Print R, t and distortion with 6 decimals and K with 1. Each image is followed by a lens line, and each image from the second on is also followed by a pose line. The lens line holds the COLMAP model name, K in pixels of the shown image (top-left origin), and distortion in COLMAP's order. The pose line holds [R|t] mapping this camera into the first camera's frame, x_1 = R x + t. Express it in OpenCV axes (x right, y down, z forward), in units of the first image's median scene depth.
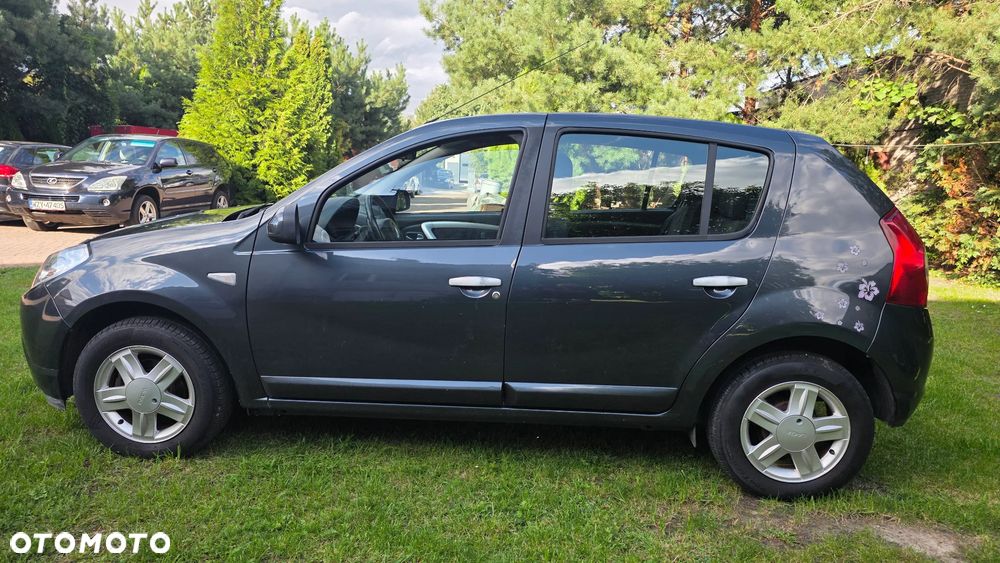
lens RADIAL K [[679.0, 0, 505.3], [0, 679.0, 290.2], [0, 0, 1]] dist [0.061451, -0.049069]
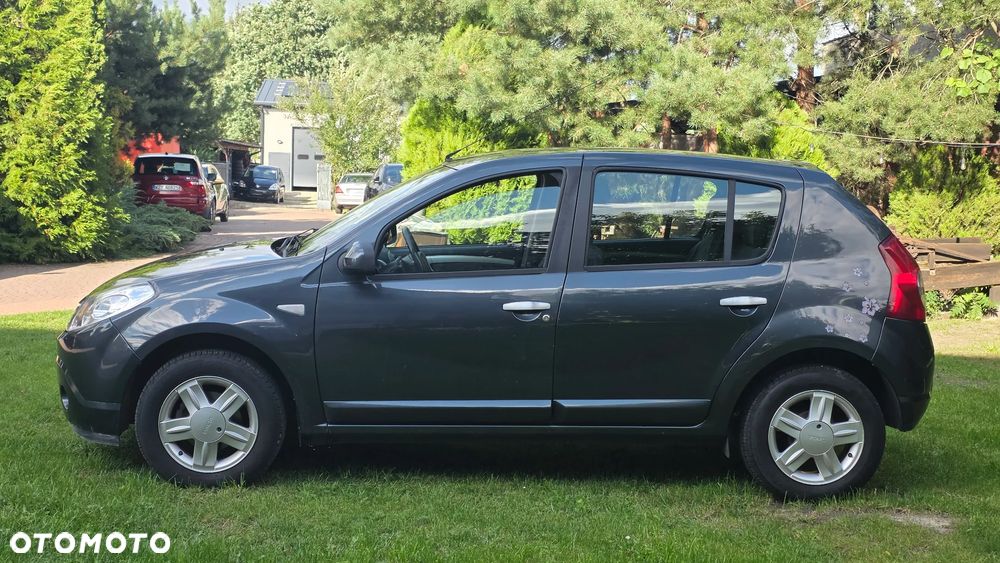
lens RADIAL K [[1368.1, 0, 497.8], [0, 1368.1, 281.6], [0, 0, 1]] dist [0.114198, 0.000000]
pose [[0.994991, -0.020060, 0.097928, -0.294710], [0.028512, 0.995914, -0.085683, 0.130477], [-0.095810, 0.088046, 0.991498, -1.151780]]
